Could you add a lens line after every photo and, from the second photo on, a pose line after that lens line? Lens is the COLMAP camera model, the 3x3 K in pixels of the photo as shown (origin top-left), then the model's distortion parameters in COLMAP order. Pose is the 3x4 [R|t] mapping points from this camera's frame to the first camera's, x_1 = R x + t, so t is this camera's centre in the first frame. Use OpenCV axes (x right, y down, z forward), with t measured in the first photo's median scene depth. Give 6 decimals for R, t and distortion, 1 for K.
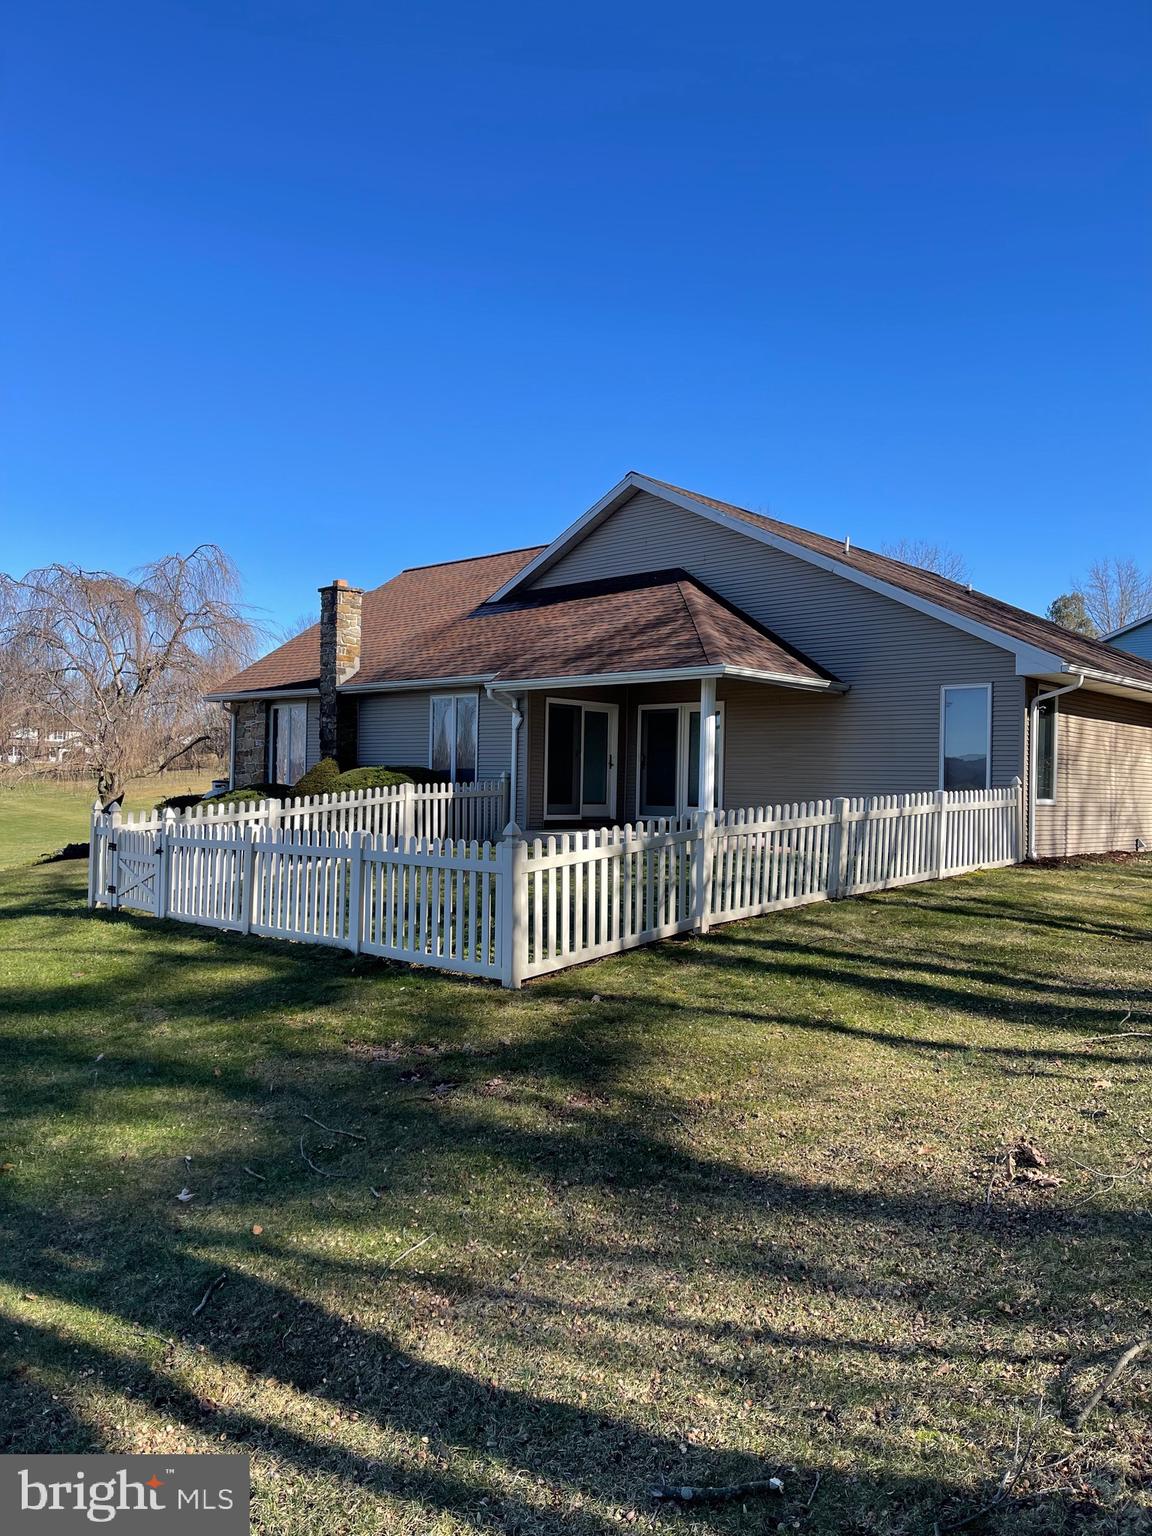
lens RADIAL K [[1150.4, 0, 576.0], [0, 1150.4, 768.0], [0, 0, 1]] dist [-0.002693, 0.001086]
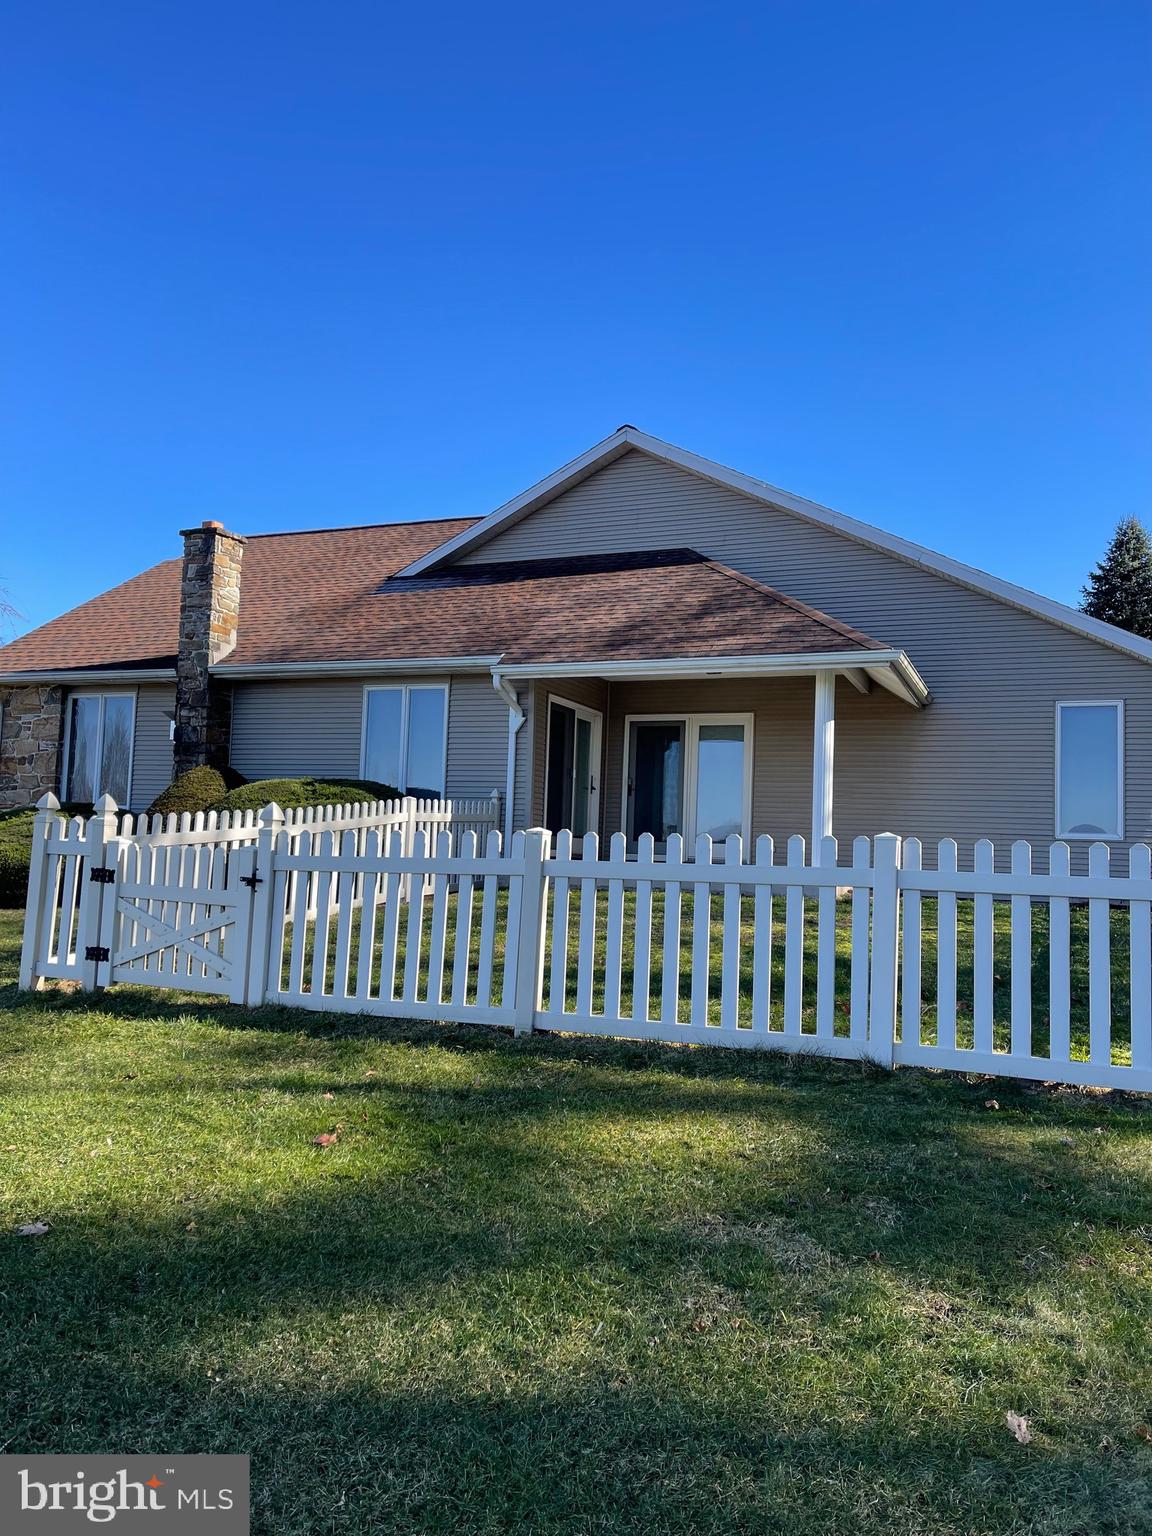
lens RADIAL K [[1150.4, 0, 576.0], [0, 1150.4, 768.0], [0, 0, 1]] dist [-0.002693, 0.001086]
pose [[0.936240, 0.042775, 0.348747, -0.239968], [-0.023889, 0.998014, -0.058280, 0.027486], [-0.350547, 0.046233, 0.935403, 0.256141]]
